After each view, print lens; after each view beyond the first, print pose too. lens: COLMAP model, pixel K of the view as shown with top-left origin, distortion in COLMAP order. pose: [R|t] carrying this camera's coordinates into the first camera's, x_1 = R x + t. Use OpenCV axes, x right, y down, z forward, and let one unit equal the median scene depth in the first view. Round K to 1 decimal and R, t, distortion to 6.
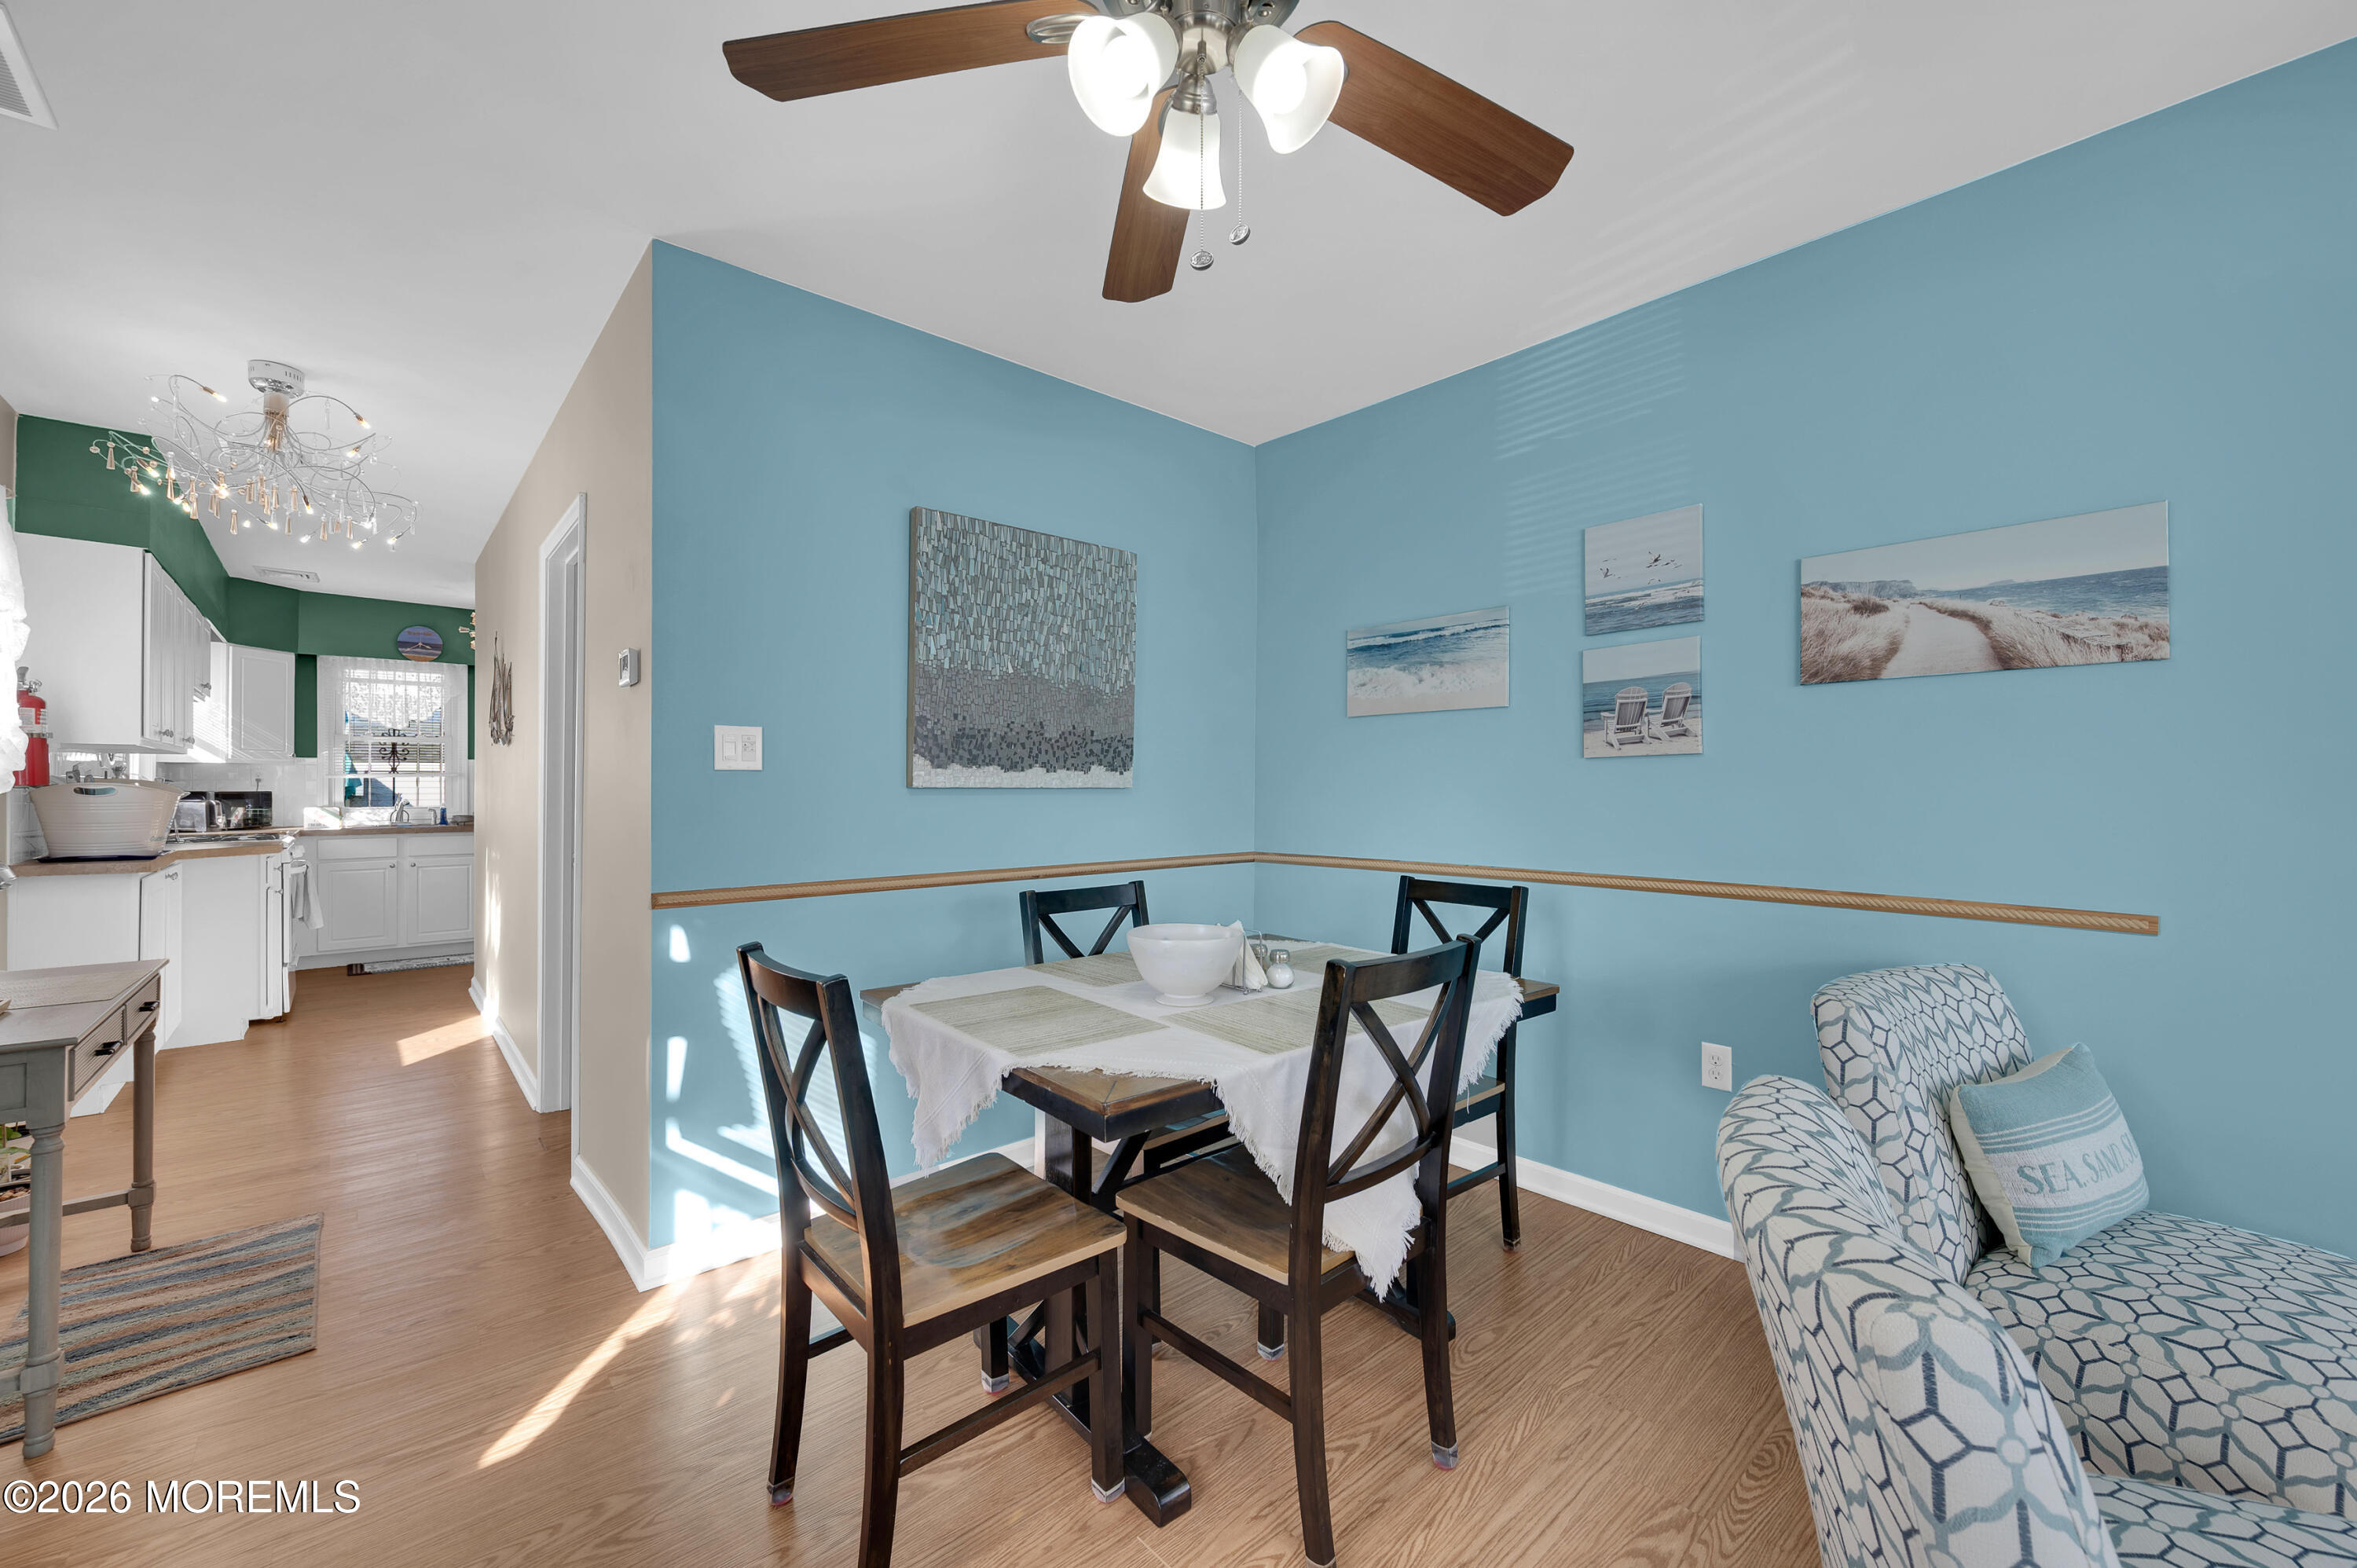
lens RADIAL K [[924.5, 0, 1174.1], [0, 924.5, 785.4], [0, 0, 1]] dist [-0.000069, 0.000643]
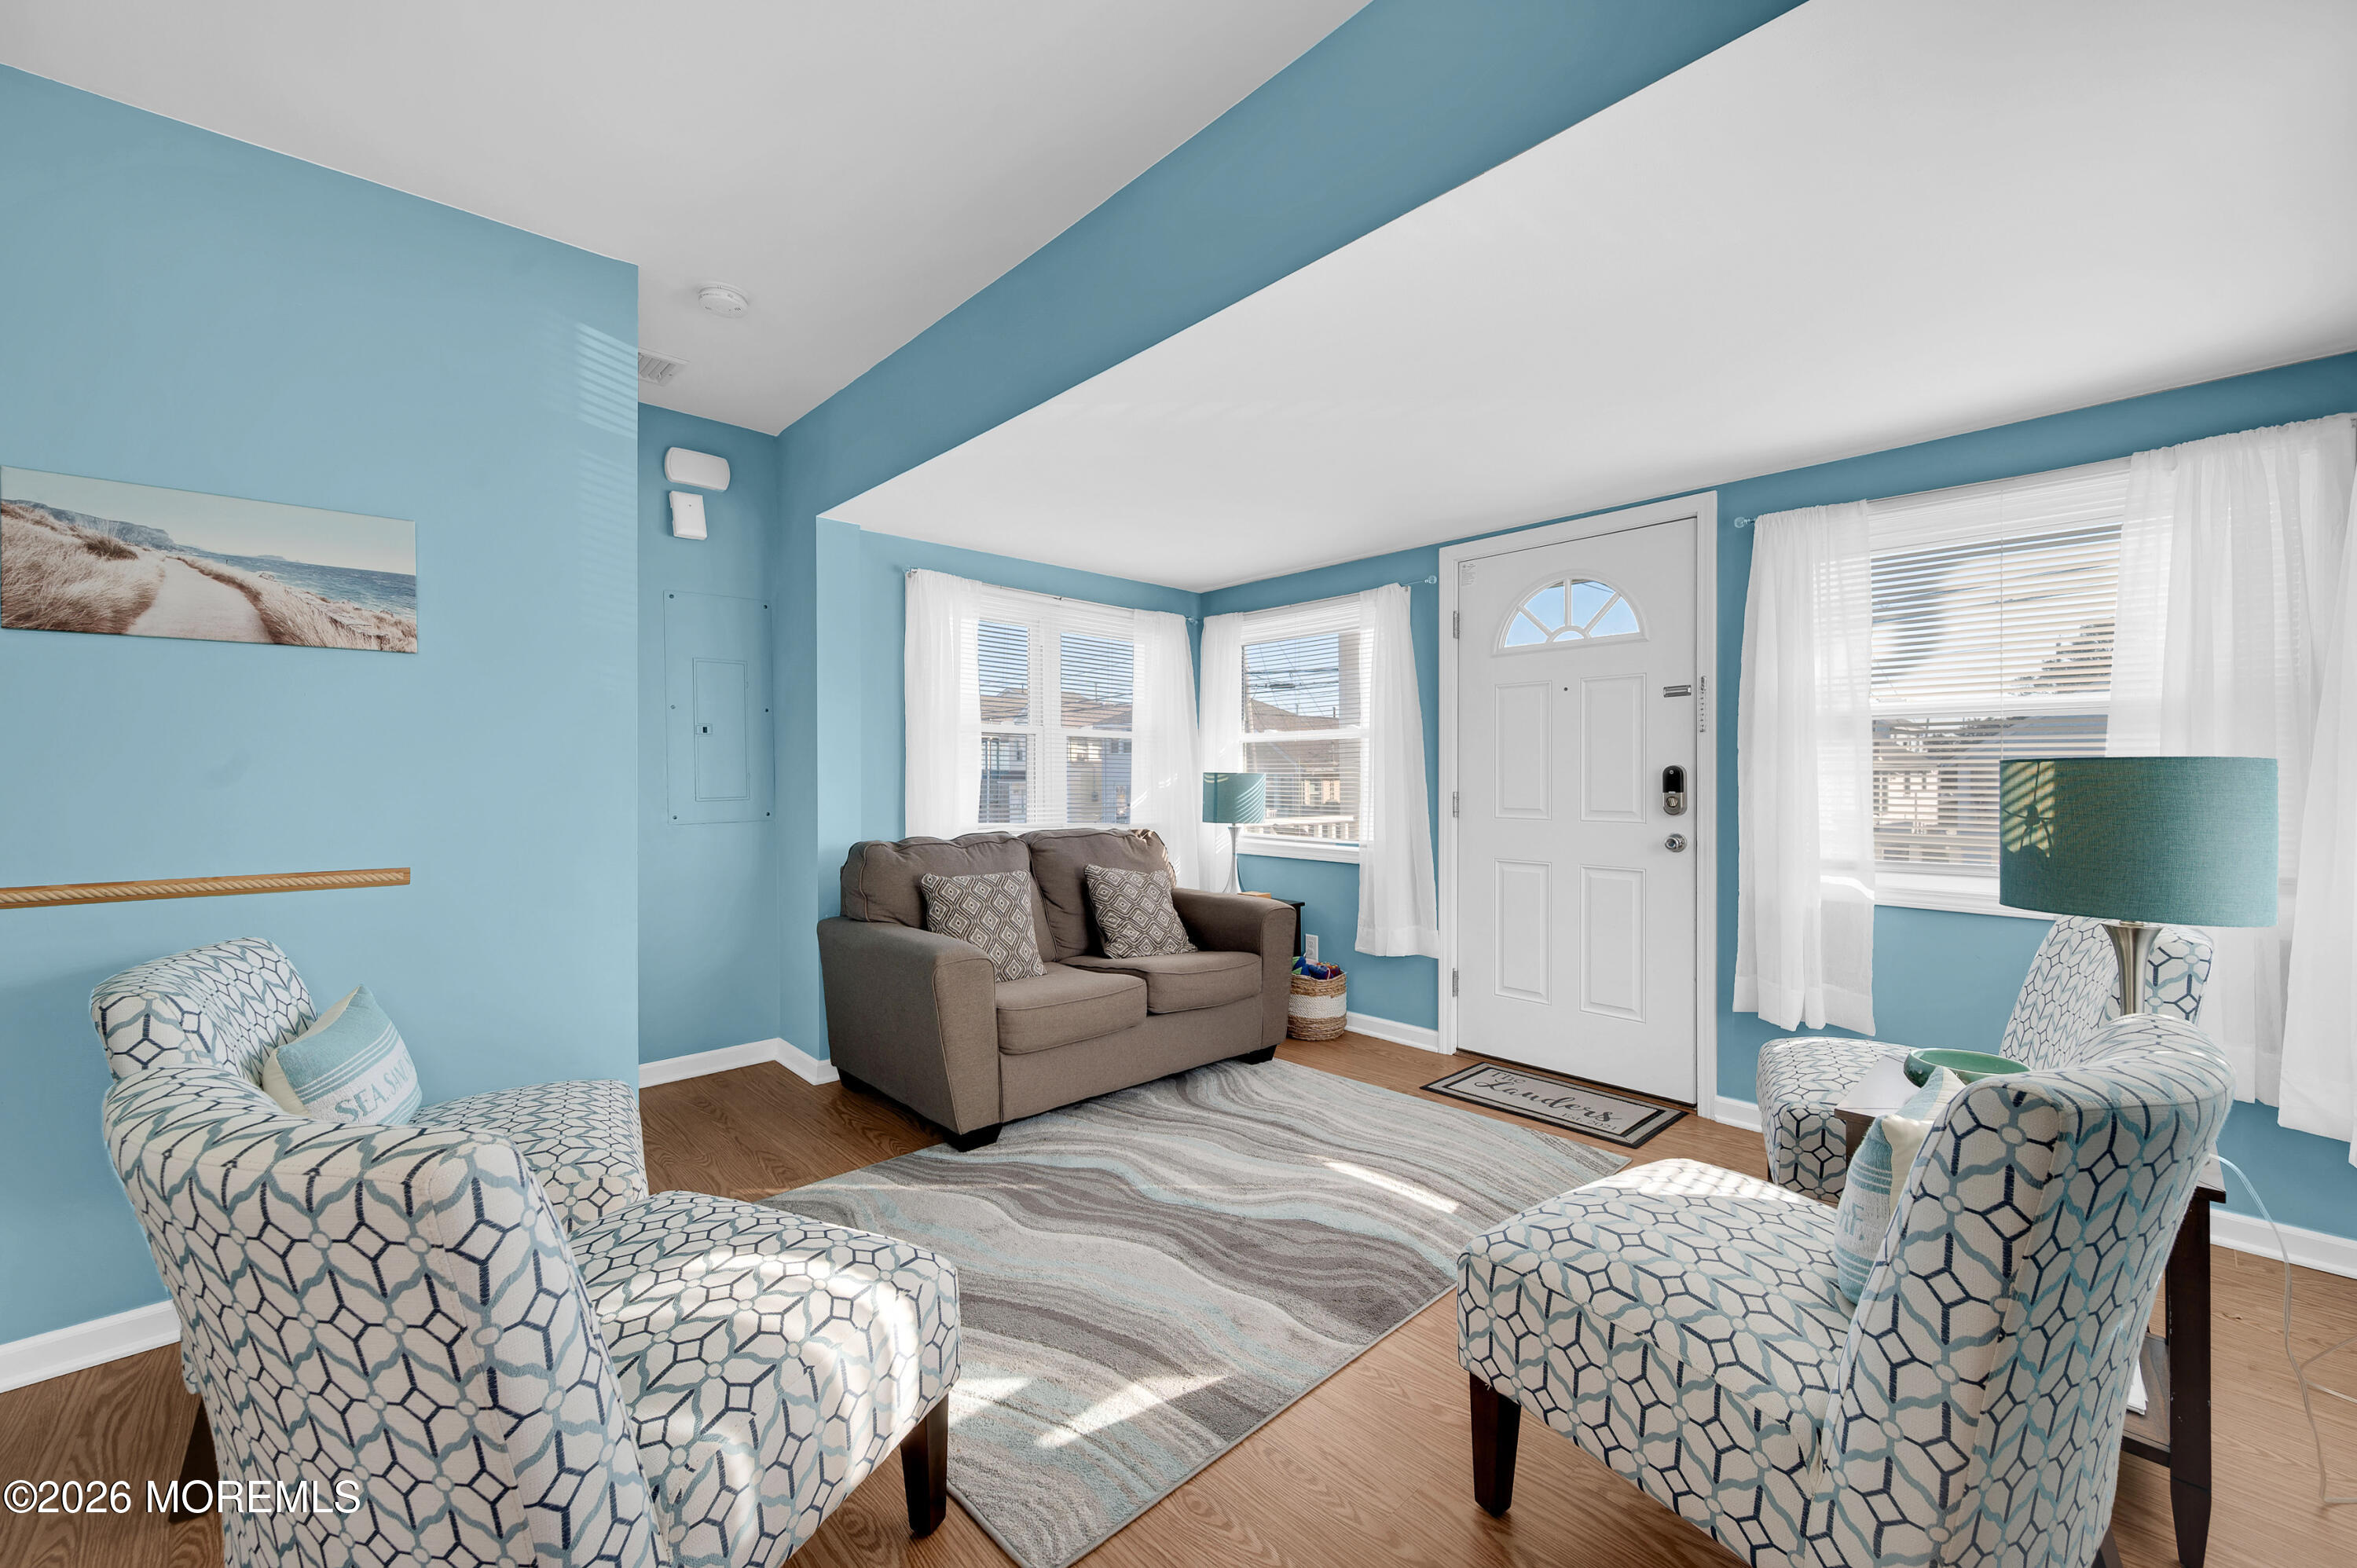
lens RADIAL K [[924.2, 0, 1190.6], [0, 924.2, 779.7], [0, 0, 1]] dist [-0.001720, -0.000336]
pose [[-0.024855, -0.007910, 0.999660, -0.106217], [0.004518, 0.999958, 0.008025, 0.015628], [-0.999681, 0.004716, -0.024819, 0.013435]]
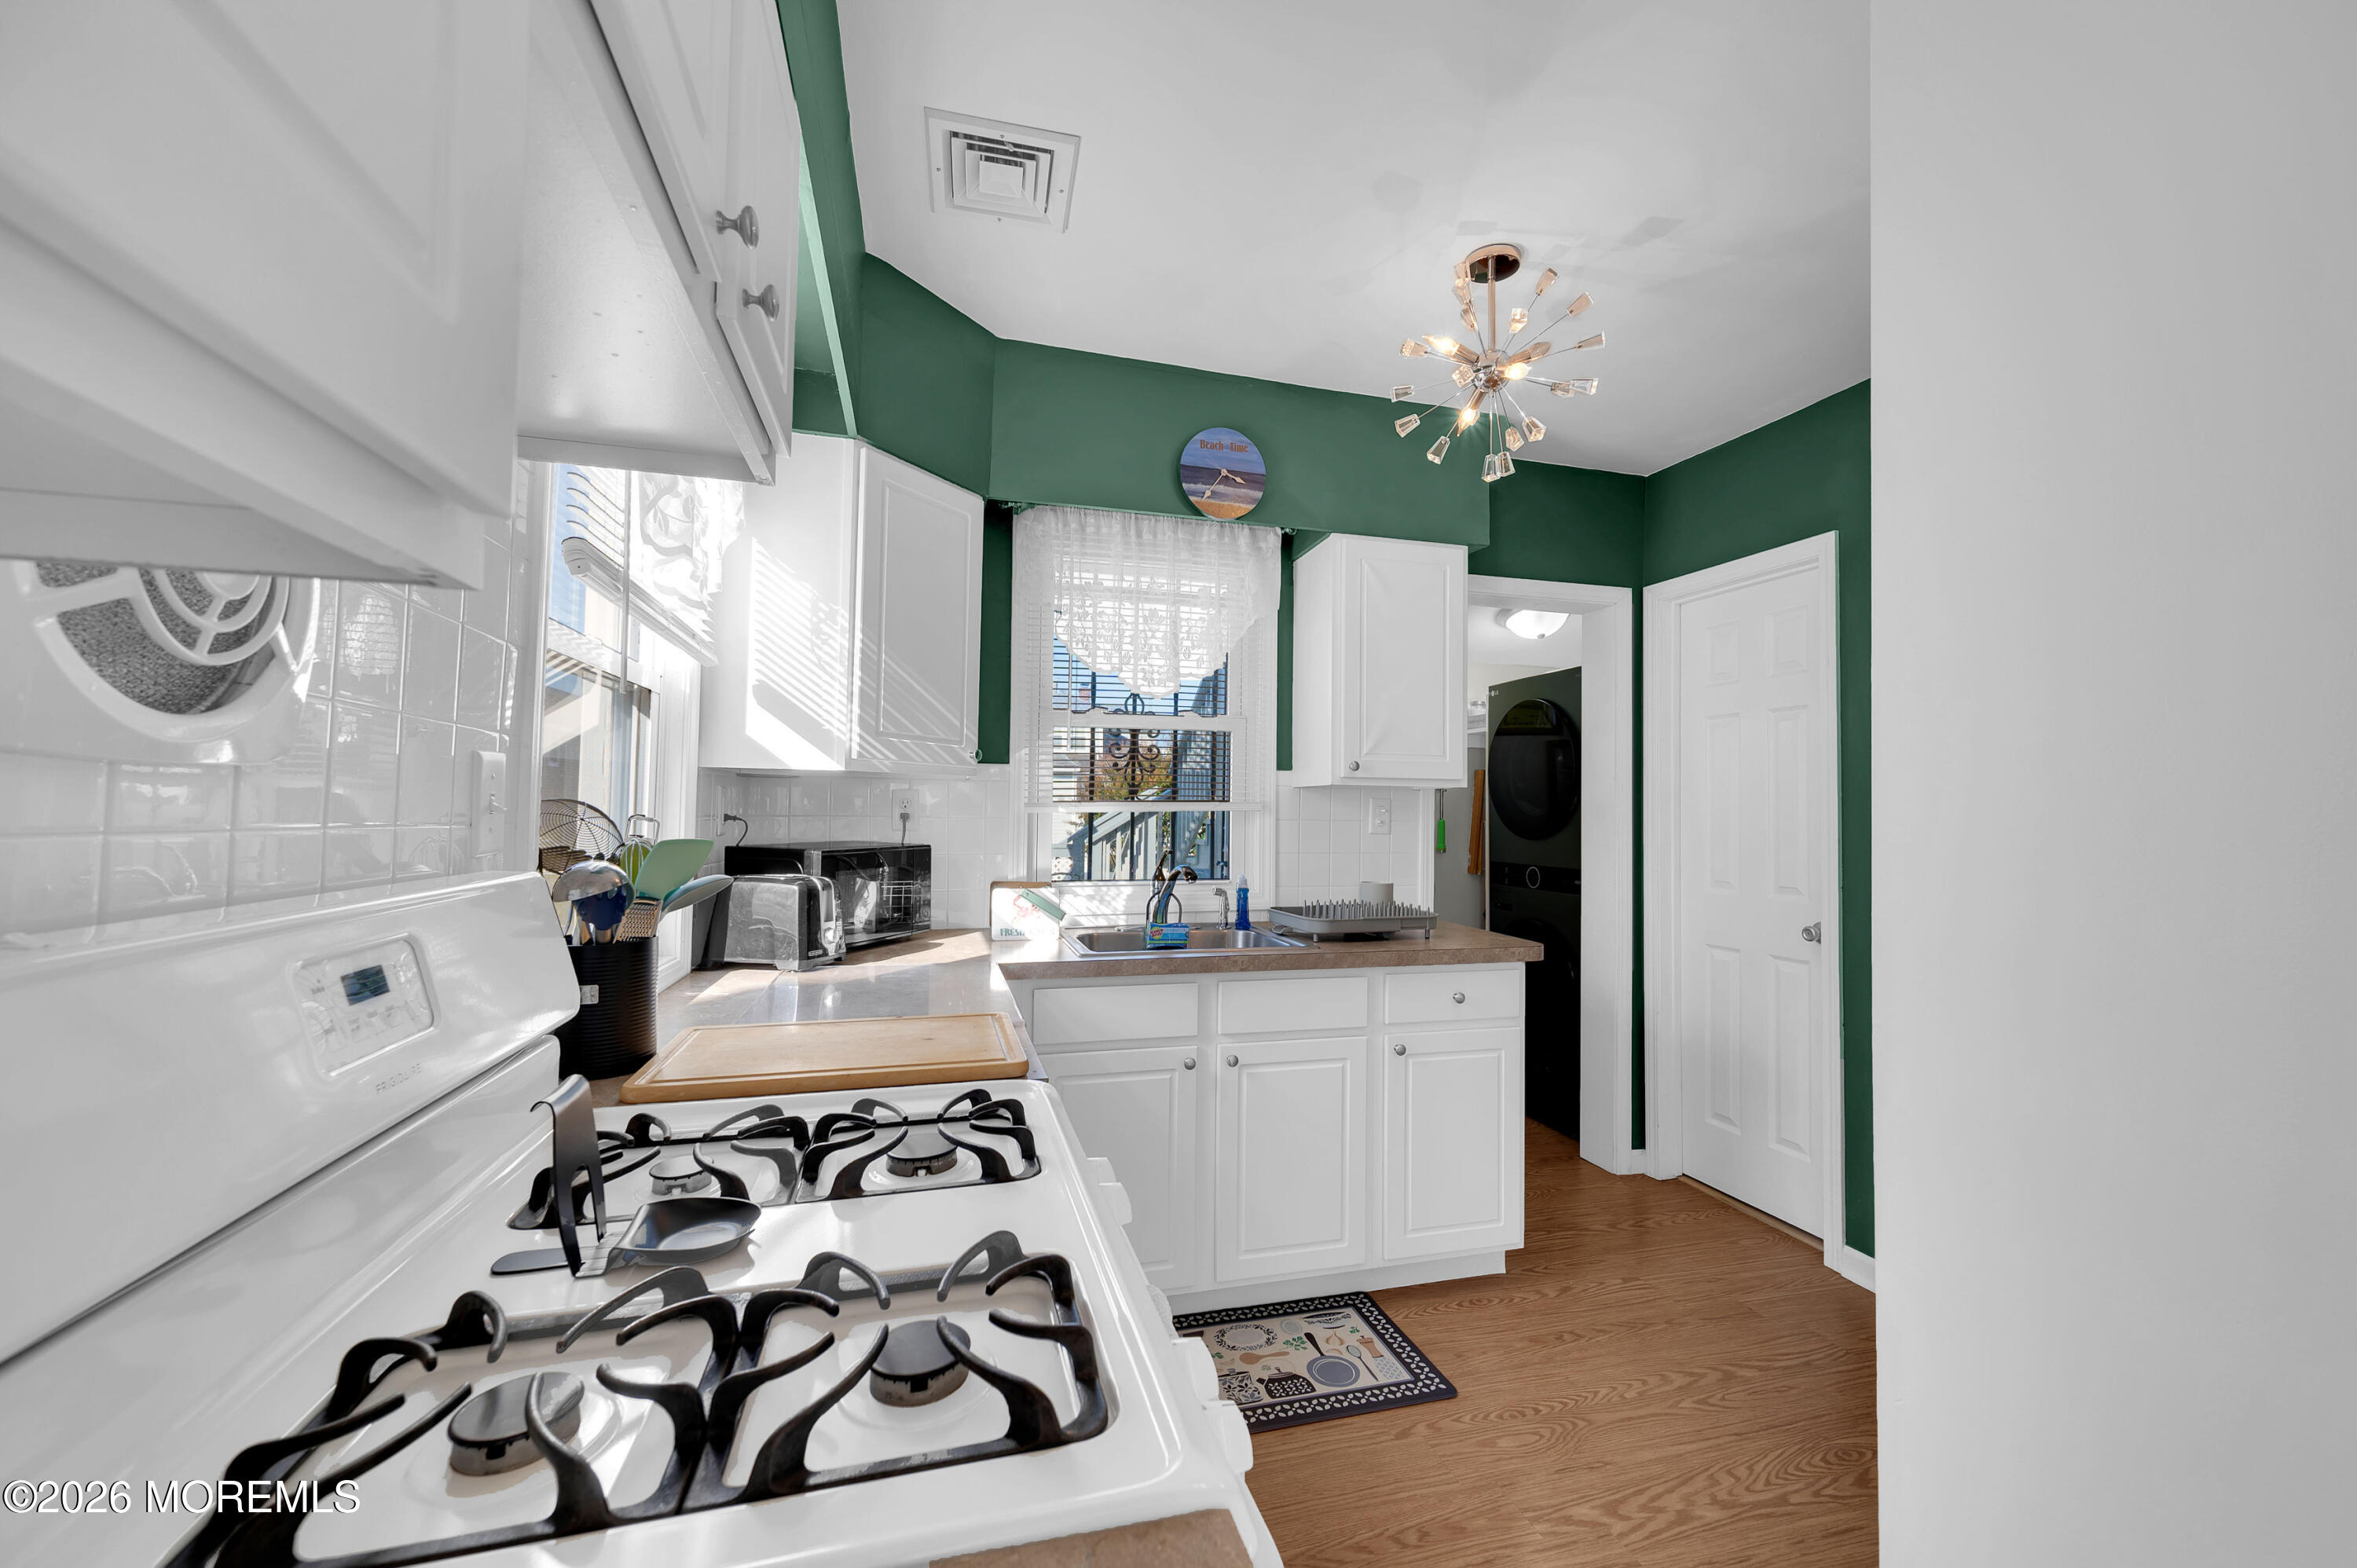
lens RADIAL K [[924.2, 0, 1190.6], [0, 924.2, 779.7], [0, 0, 1]] dist [-0.001720, -0.000336]
pose [[0.893913, -0.004477, -0.448218, -1.636618], [-0.011463, 0.999395, -0.032844, -0.023975], [0.448094, 0.034498, 0.893321, 1.625923]]
